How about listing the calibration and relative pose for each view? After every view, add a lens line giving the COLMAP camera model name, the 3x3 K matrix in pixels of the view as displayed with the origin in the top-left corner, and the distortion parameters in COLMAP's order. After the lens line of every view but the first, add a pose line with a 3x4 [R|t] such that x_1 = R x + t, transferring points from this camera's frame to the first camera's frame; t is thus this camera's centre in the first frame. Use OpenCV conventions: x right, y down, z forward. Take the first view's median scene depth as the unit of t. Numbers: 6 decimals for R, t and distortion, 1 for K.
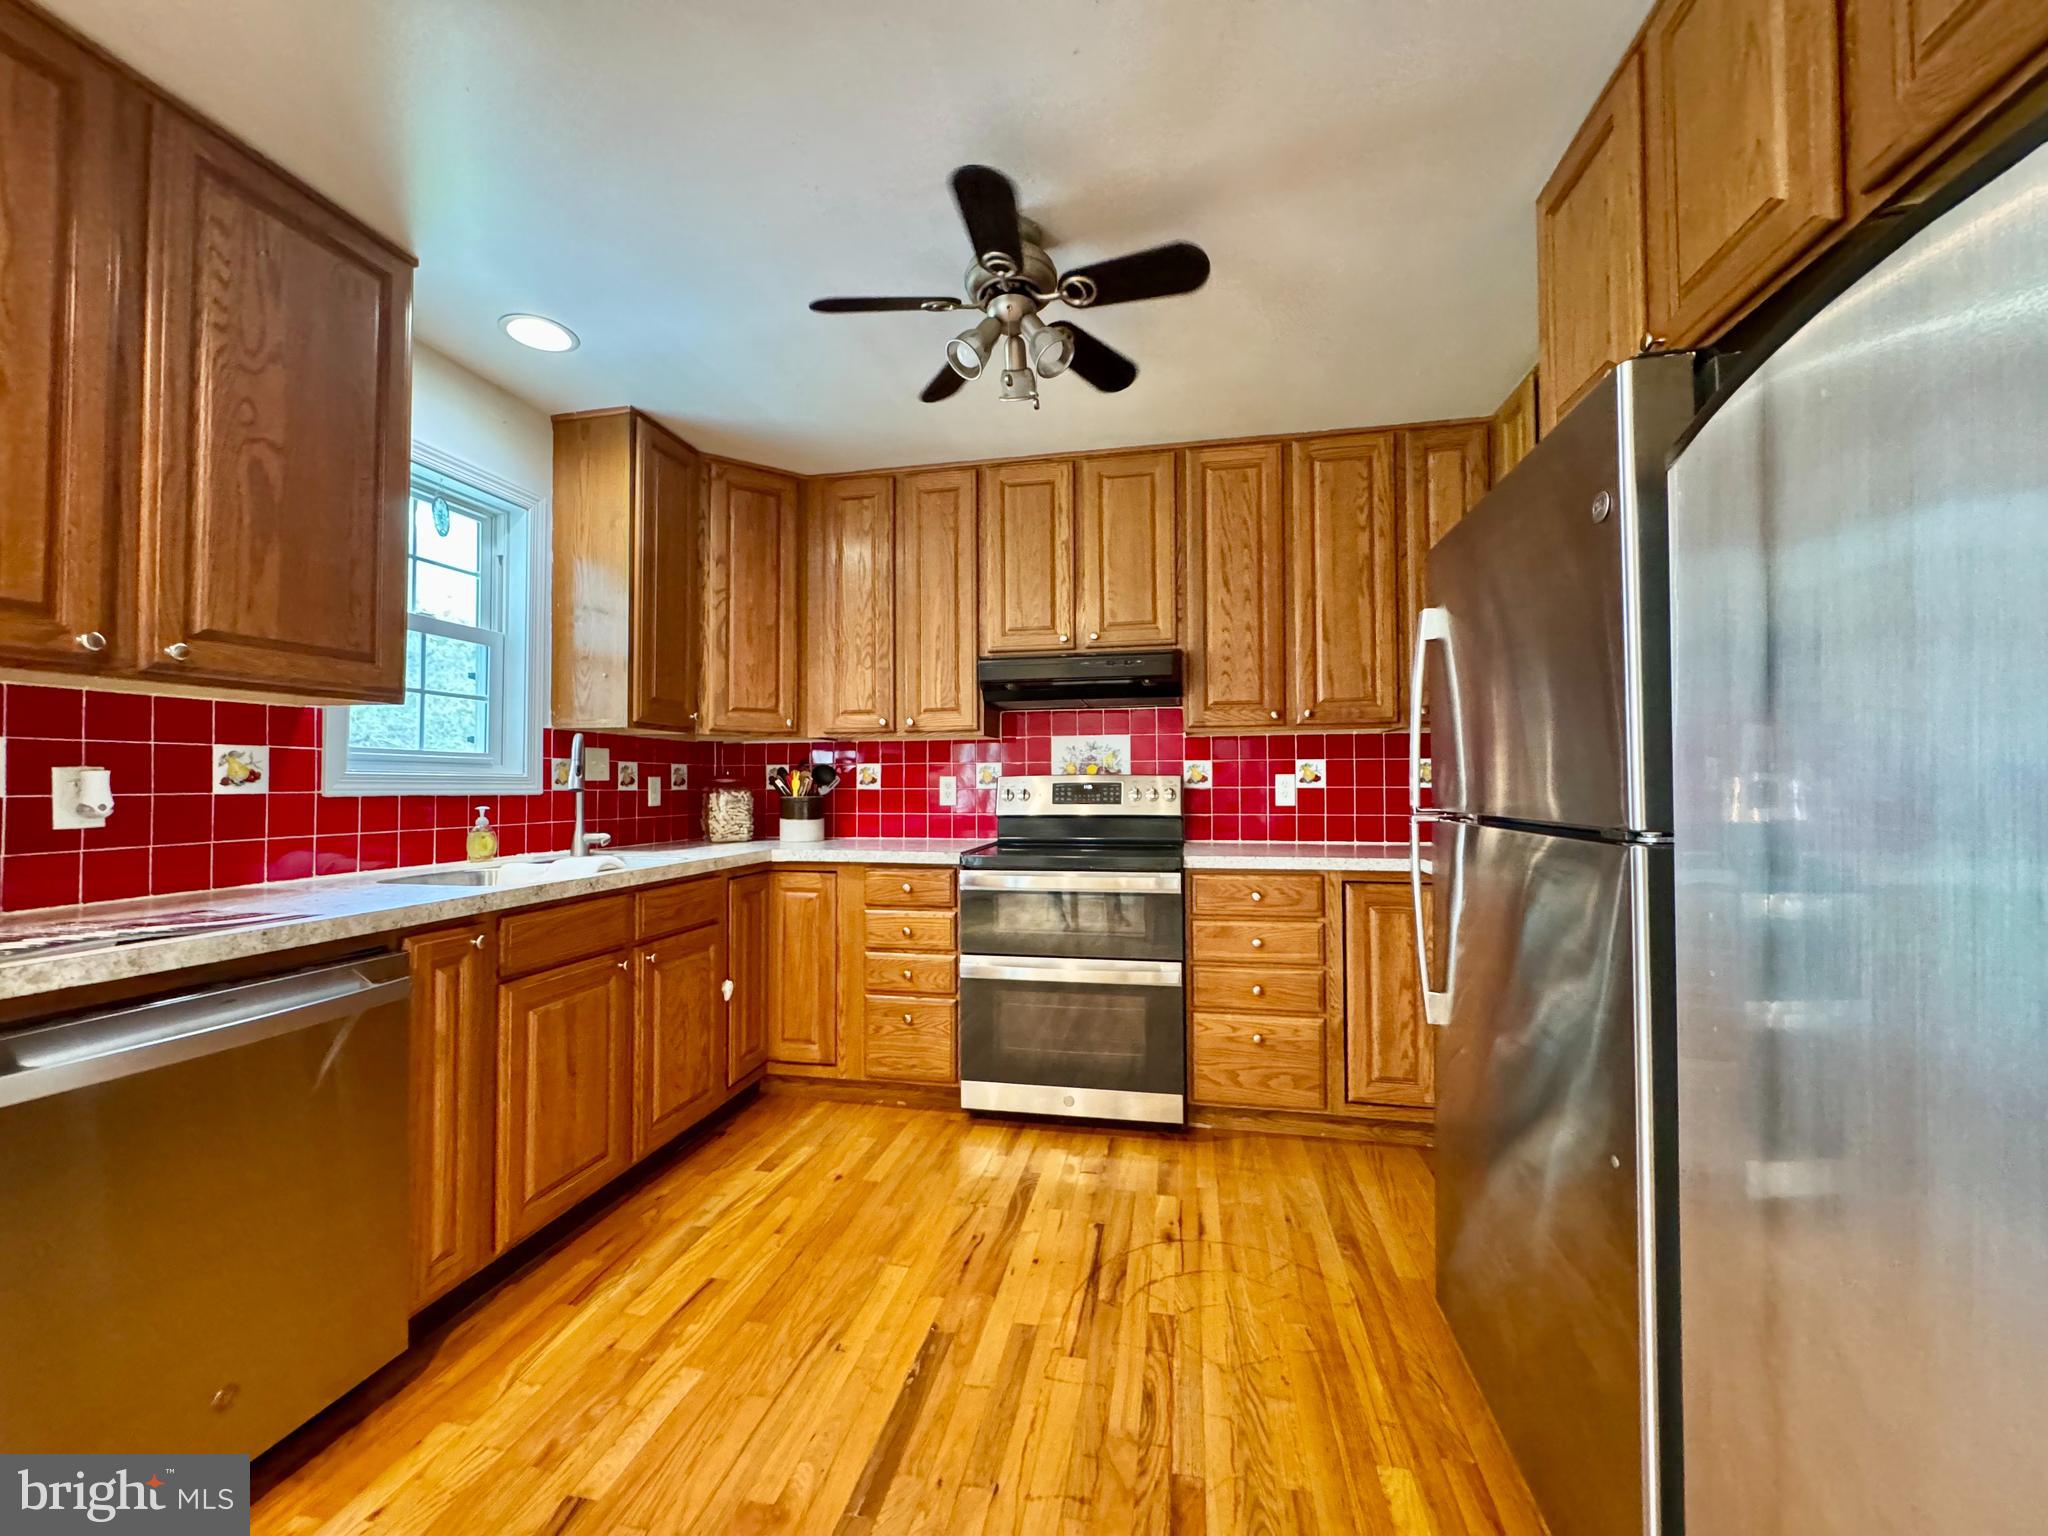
lens RADIAL K [[816.7, 0, 1021.8], [0, 816.7, 766.0], [0, 0, 1]] dist [0.000545, 0.000198]
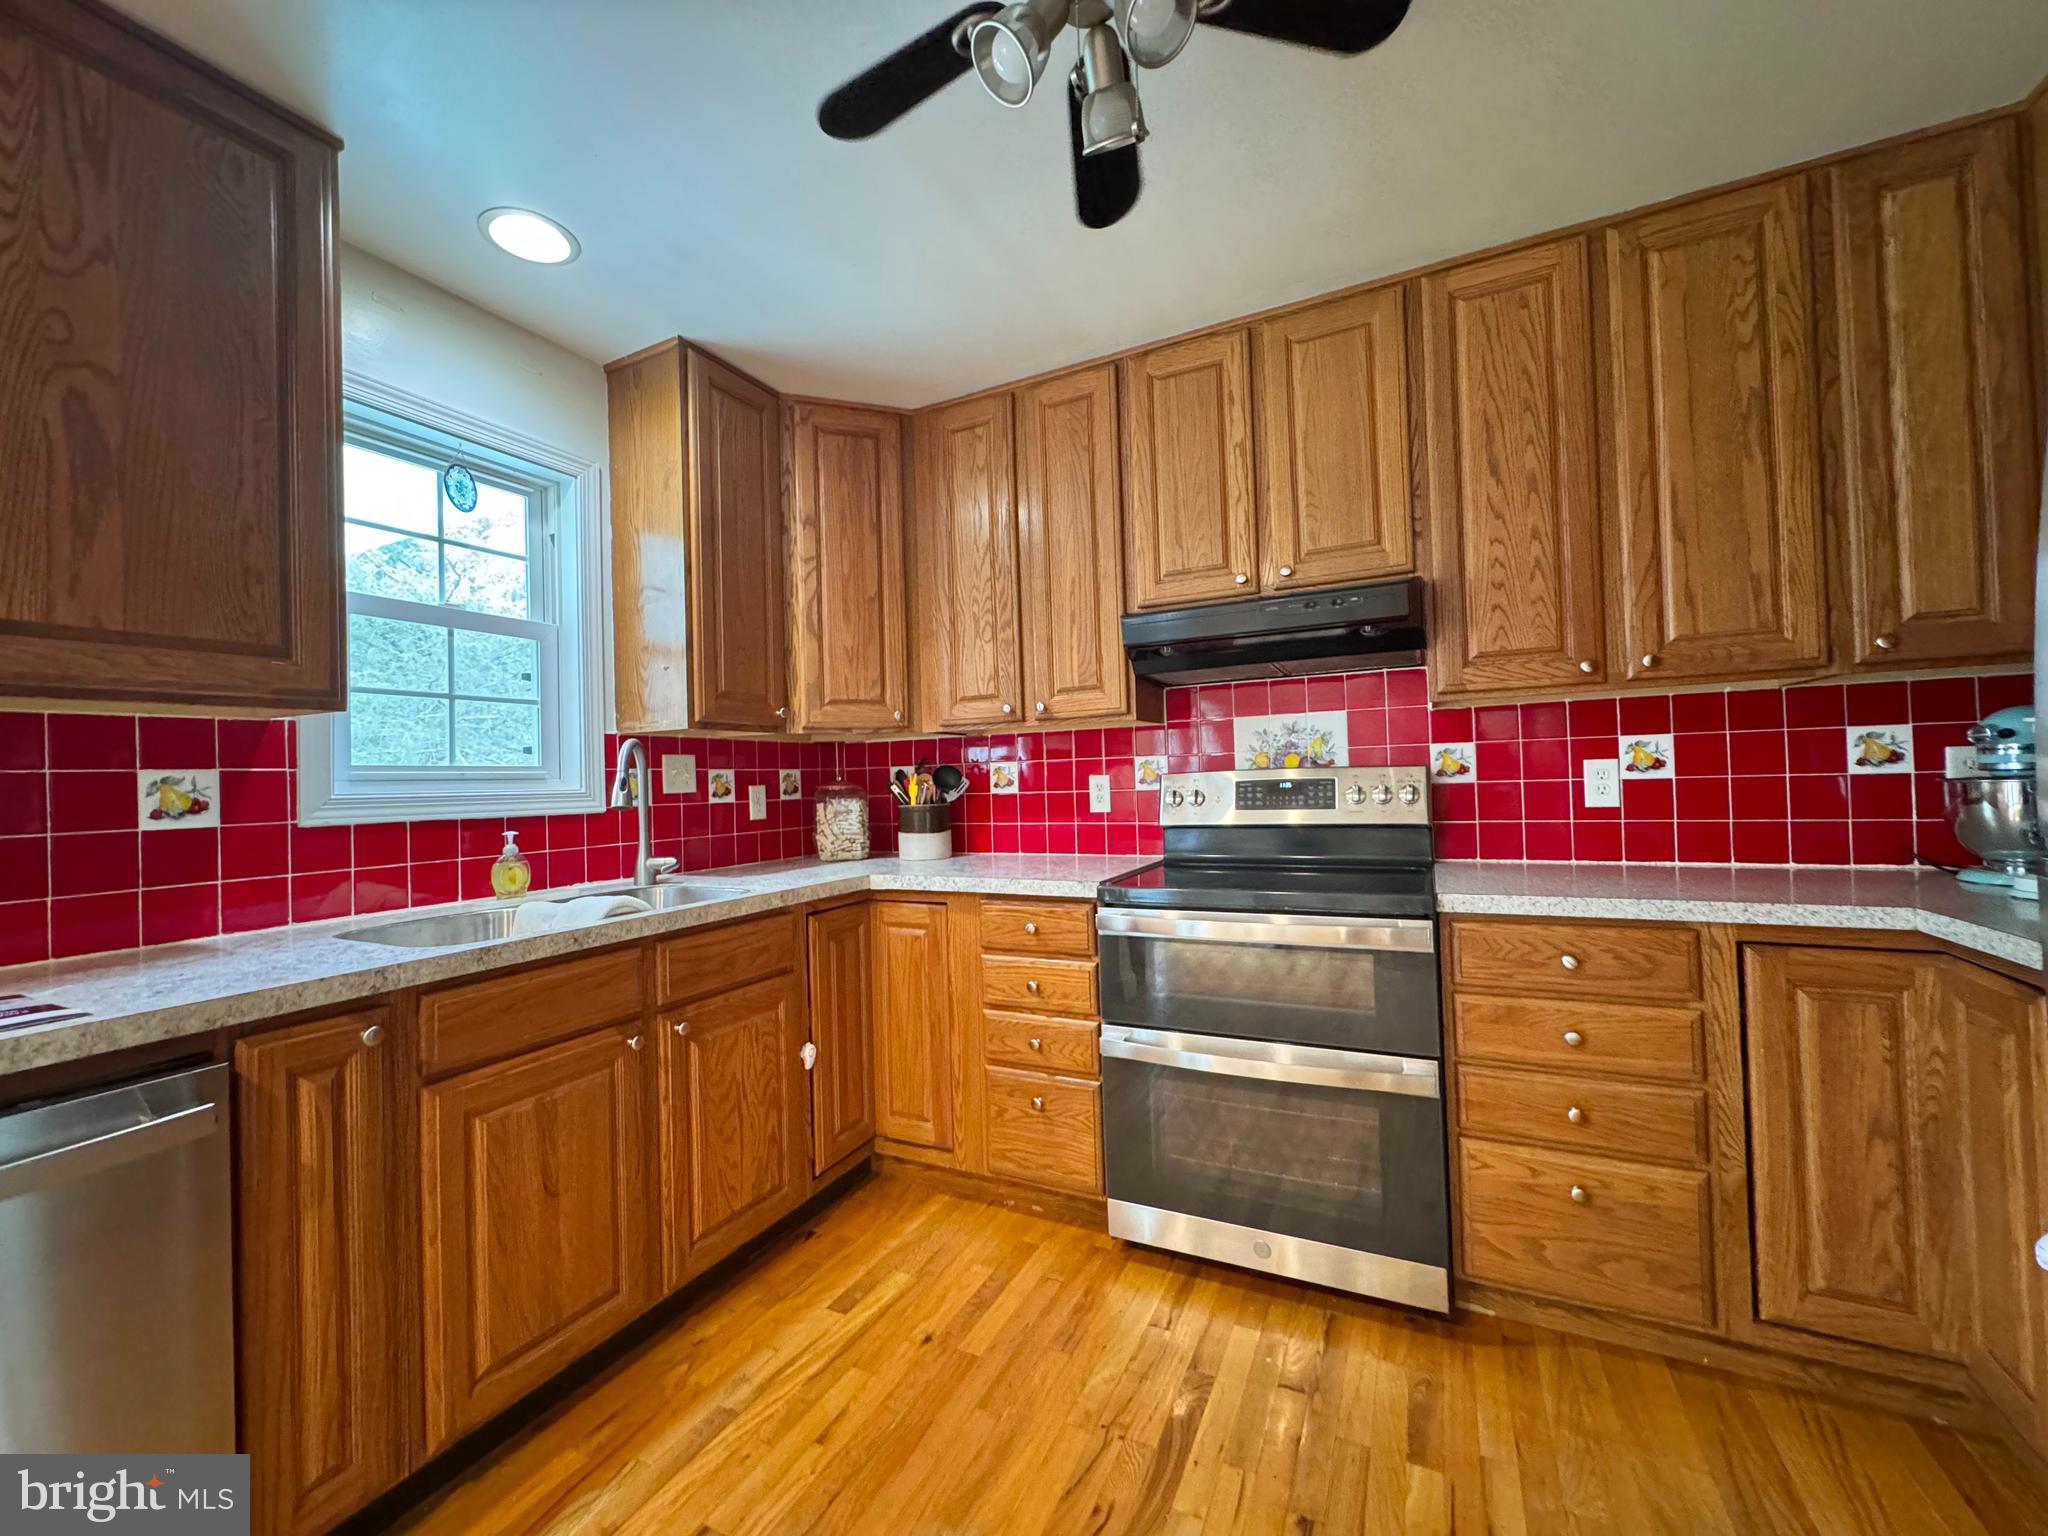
lens RADIAL K [[816.7, 0, 1021.8], [0, 816.7, 766.0], [0, 0, 1]] dist [0.000545, 0.000198]
pose [[0.965505, -0.029944, -0.258657, 0.051462], [0.032760, 0.999442, 0.006582, -0.004557], [0.258315, -0.014829, 0.965947, 0.291711]]
